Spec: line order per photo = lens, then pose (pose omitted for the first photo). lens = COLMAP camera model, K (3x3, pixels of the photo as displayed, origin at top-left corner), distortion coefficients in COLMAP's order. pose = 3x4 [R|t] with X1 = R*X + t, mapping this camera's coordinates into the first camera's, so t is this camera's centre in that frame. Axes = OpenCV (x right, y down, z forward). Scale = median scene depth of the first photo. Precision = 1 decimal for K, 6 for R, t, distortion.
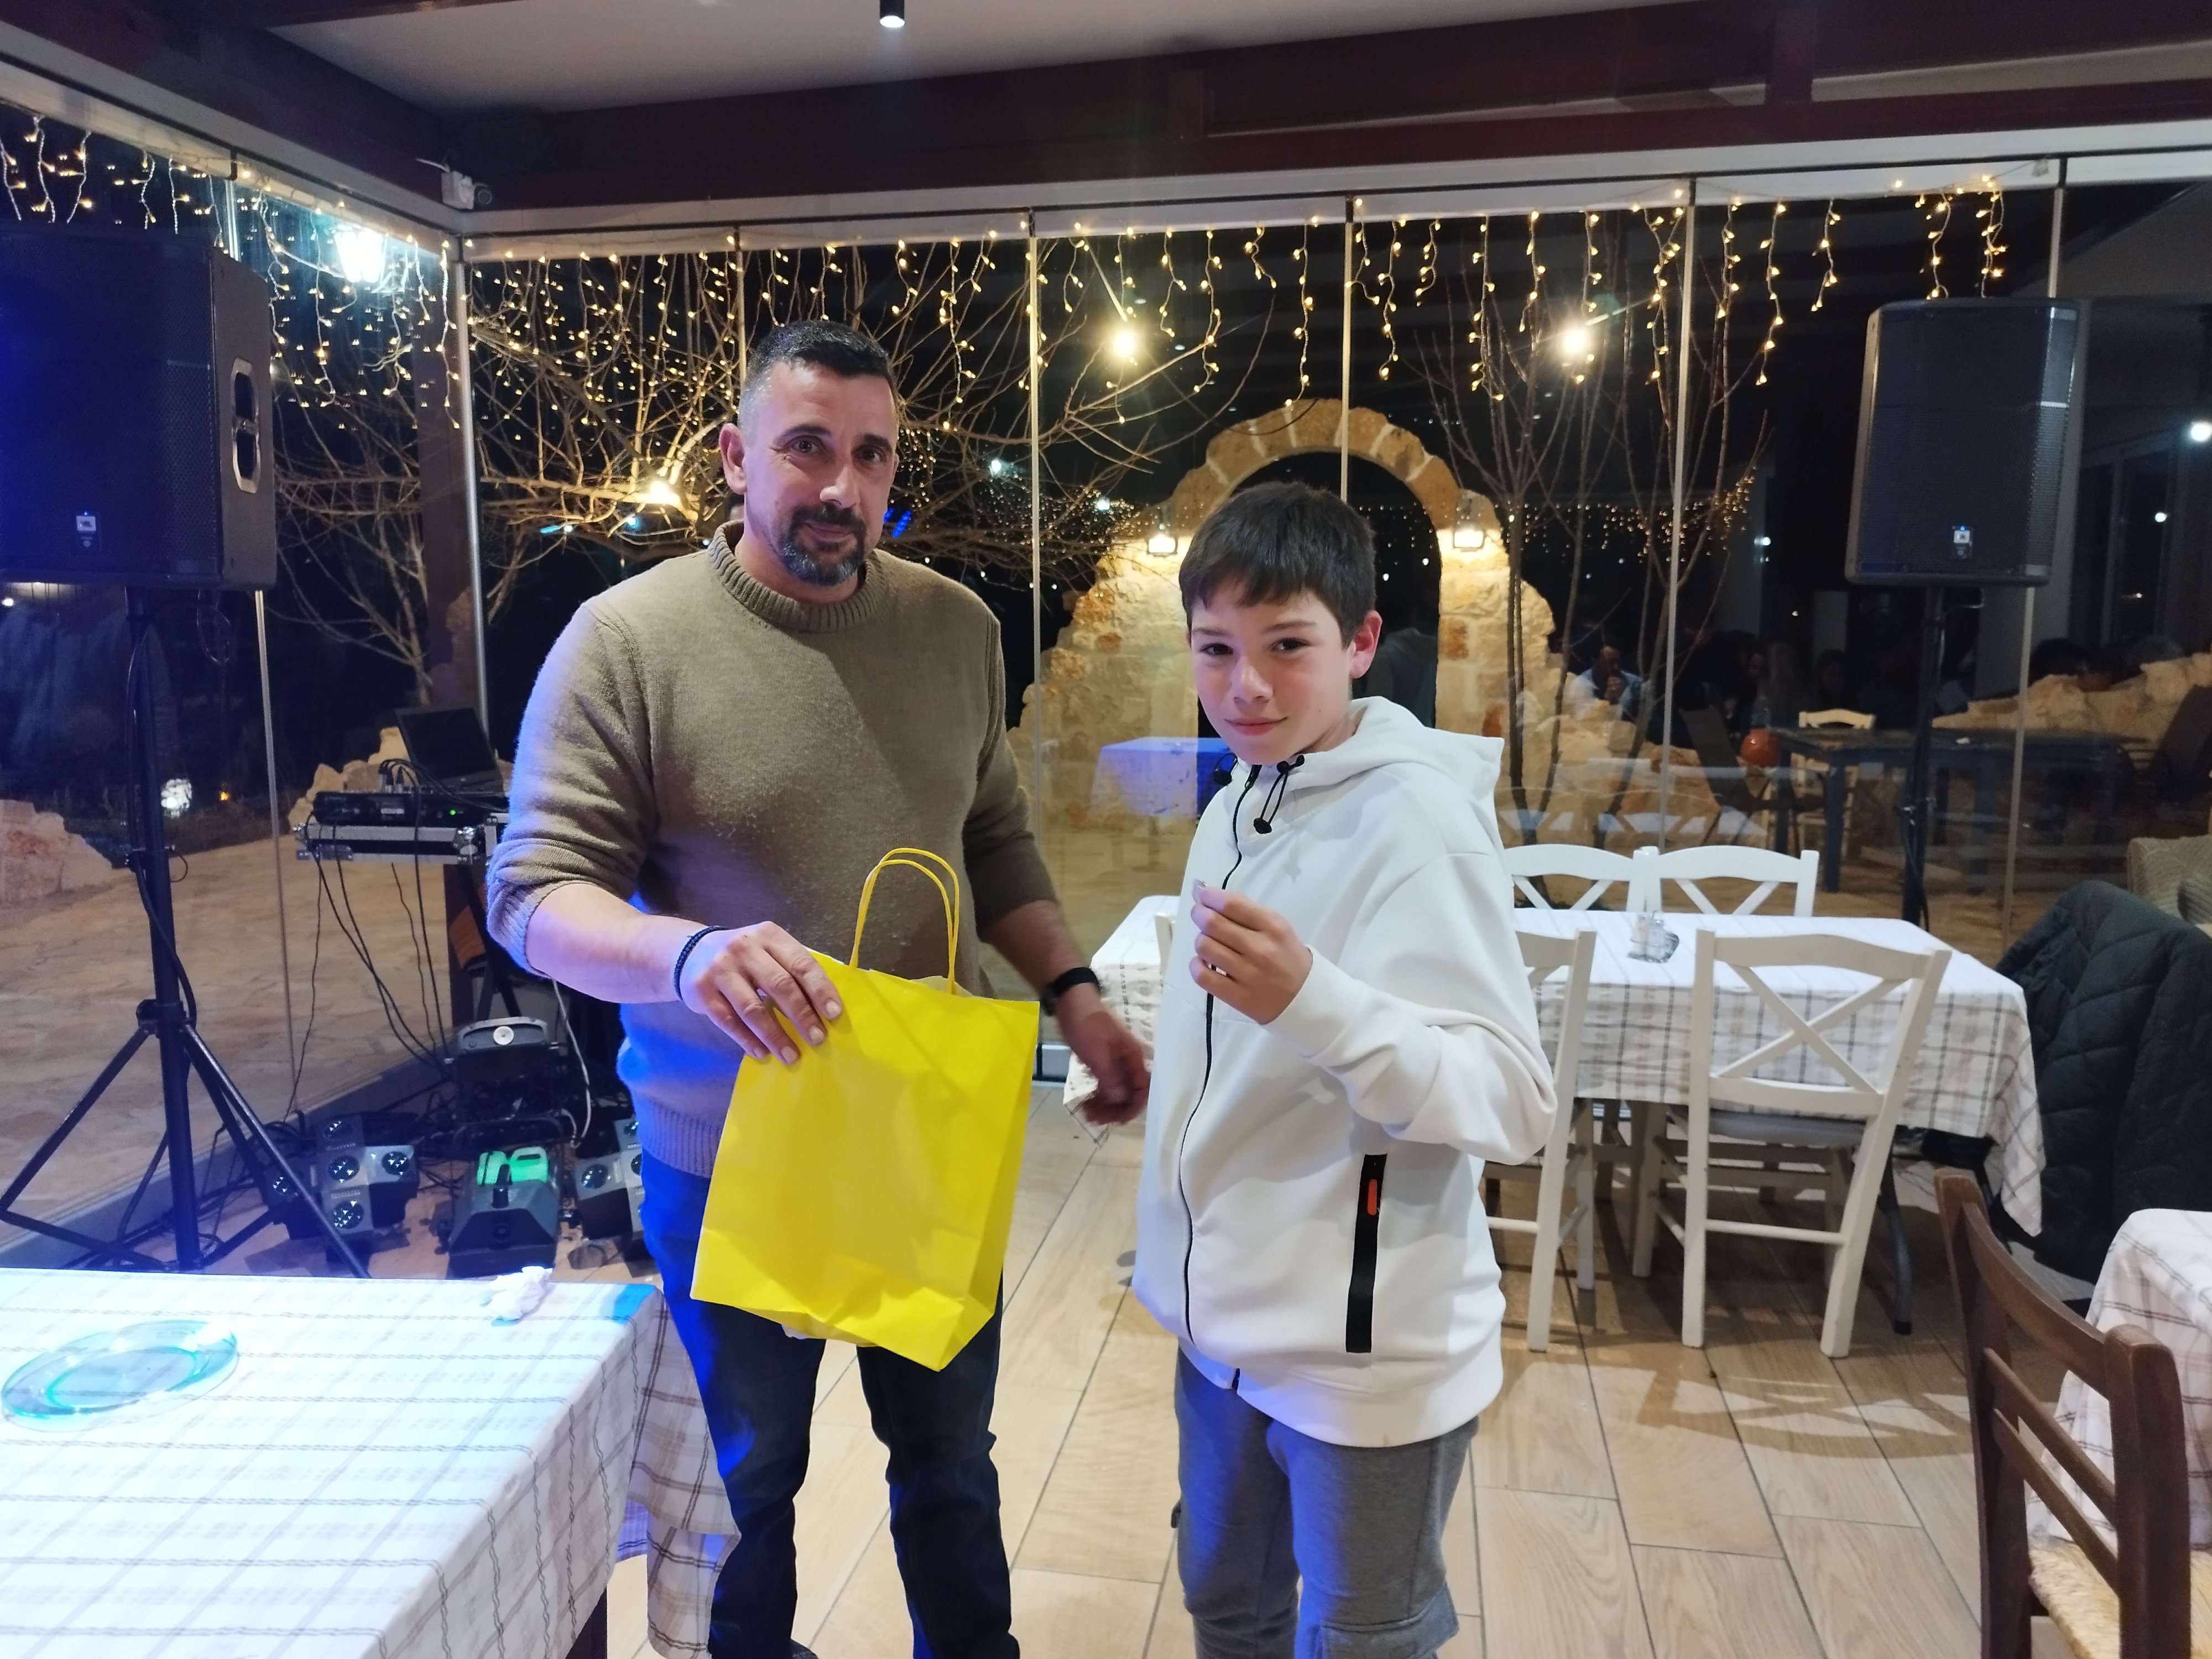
lens RADIAL K [[1583.6, 0, 1102.6], [0, 1583.6, 843.9], [0, 0, 1]] dist [0.007161, -0.000453]
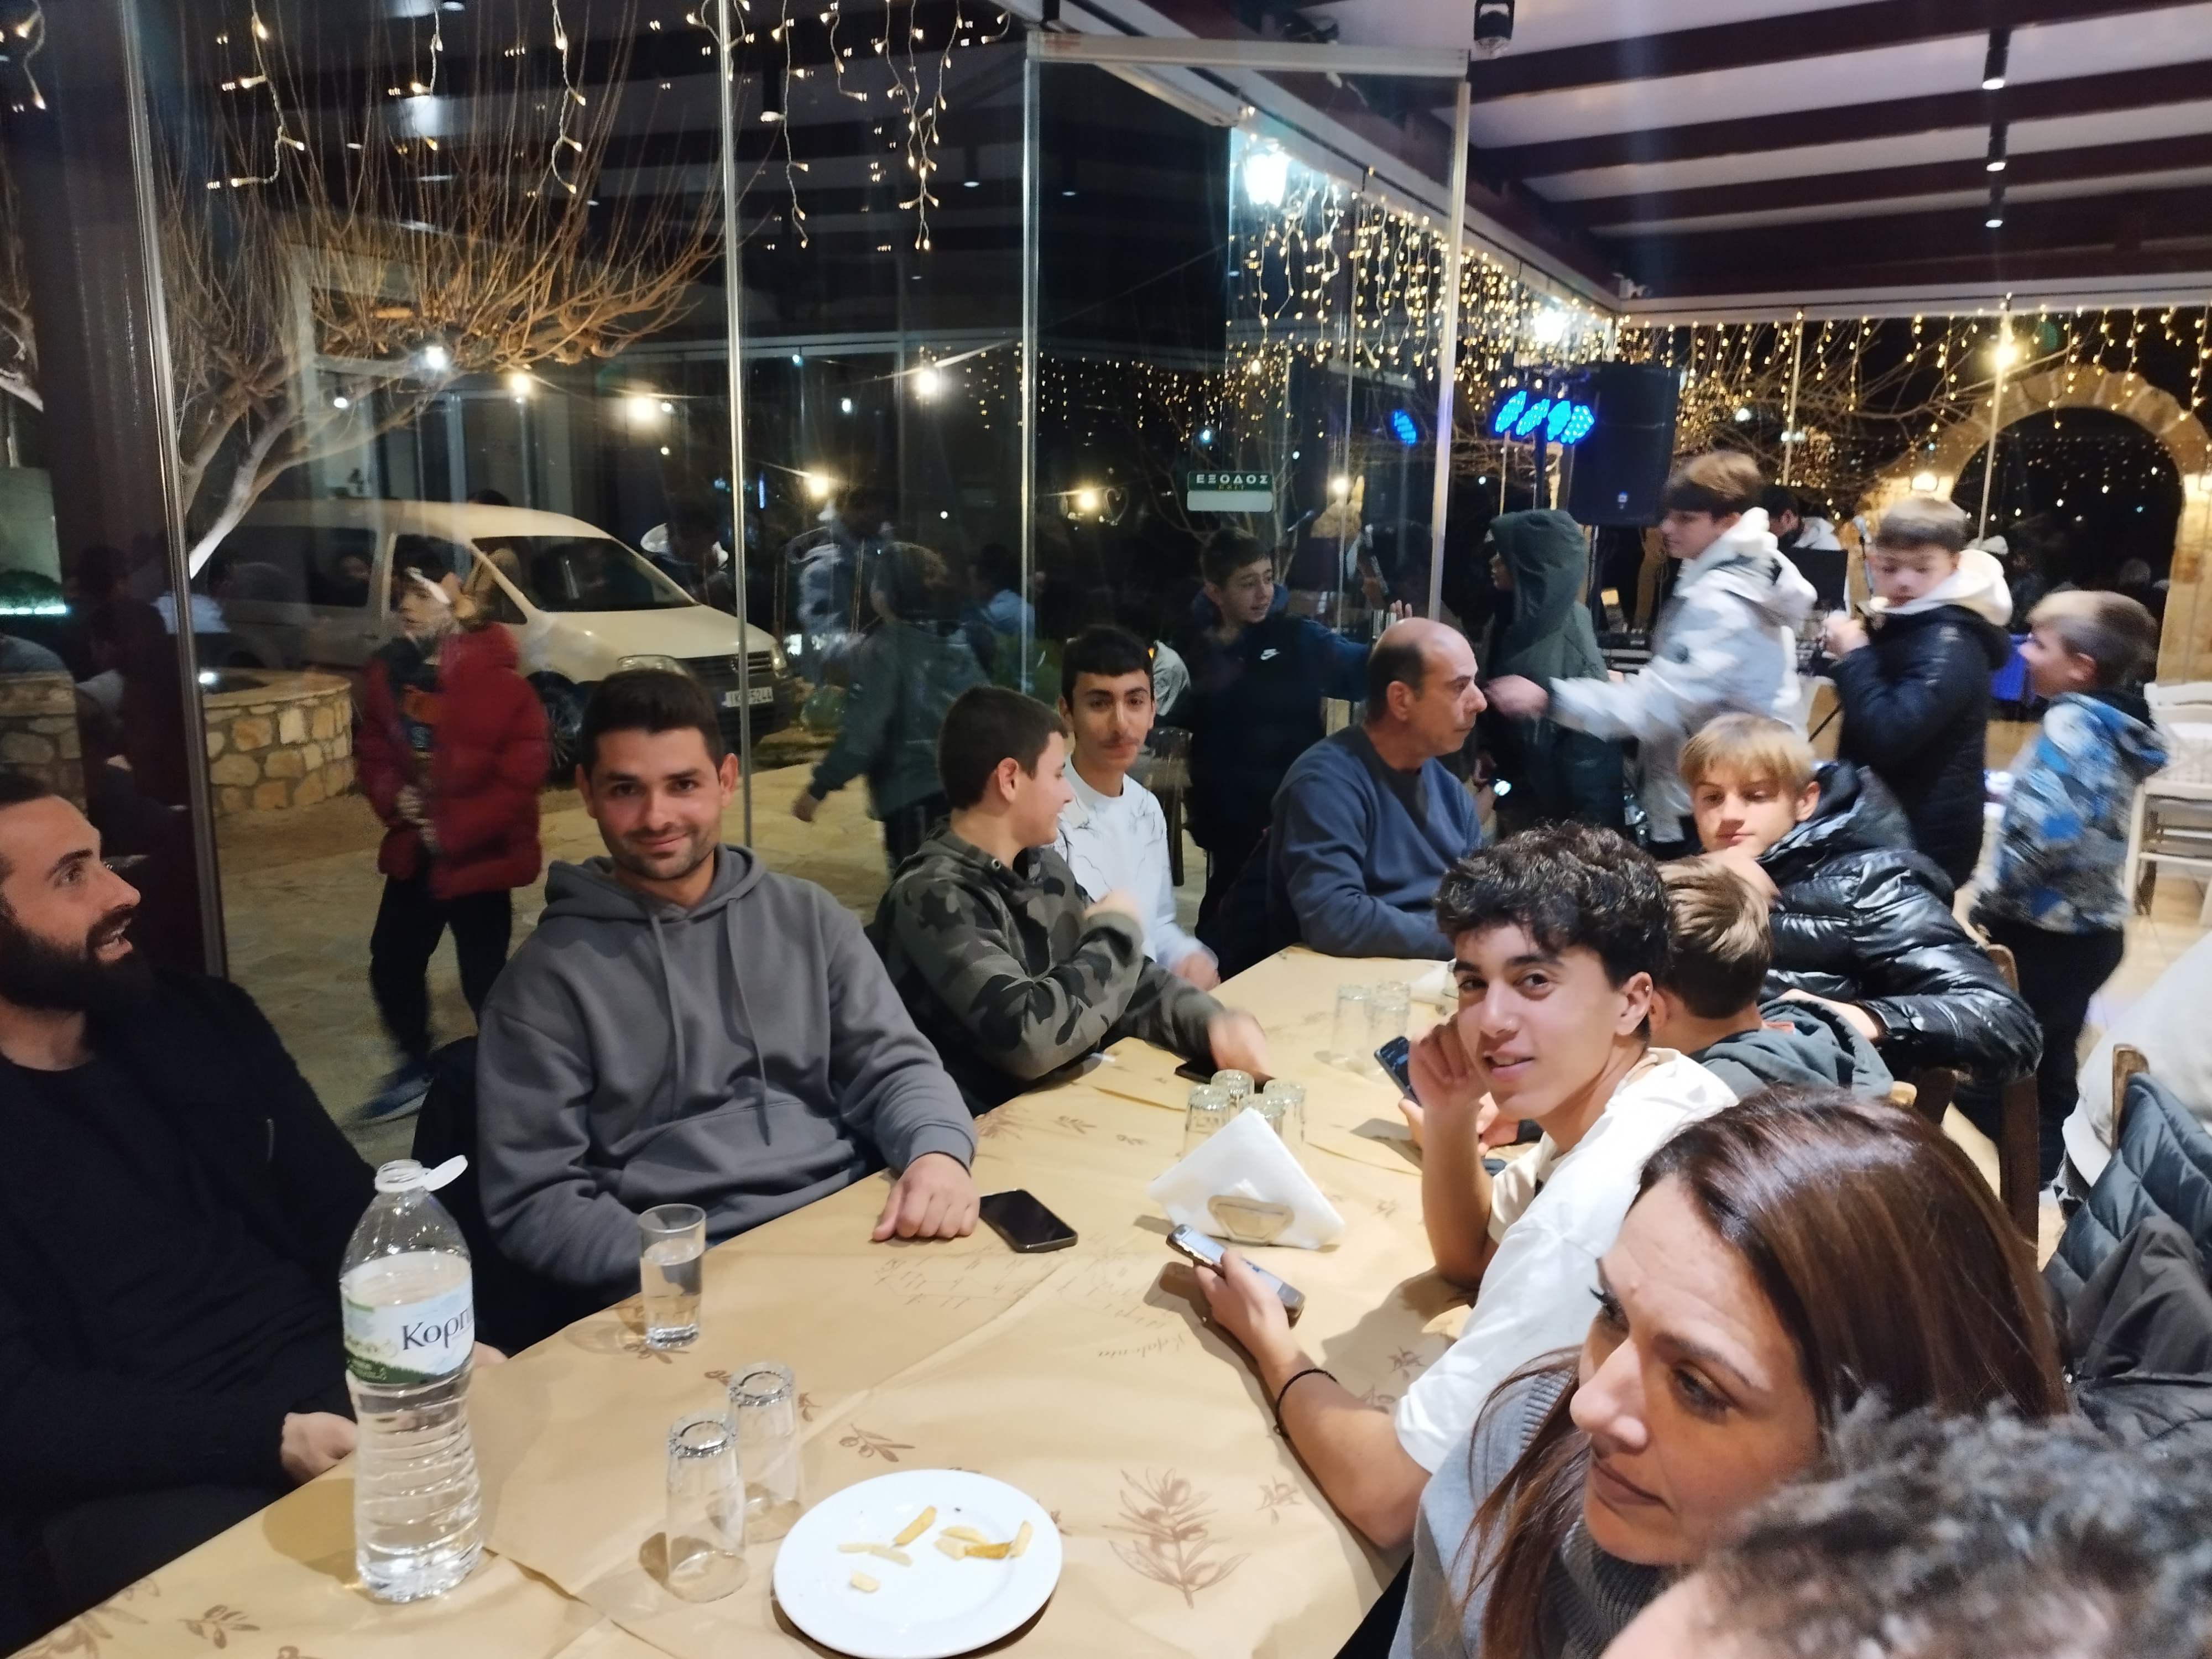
lens RADIAL K [[1607.3, 0, 1111.0], [0, 1607.3, 834.8], [0, 0, 1]] dist [0.024278, -0.012251]
pose [[0.955361, 0.077804, -0.285011, -0.393692], [-0.064206, 0.996321, 0.056760, 0.114966], [0.288379, -0.035926, 0.956842, -0.854563]]
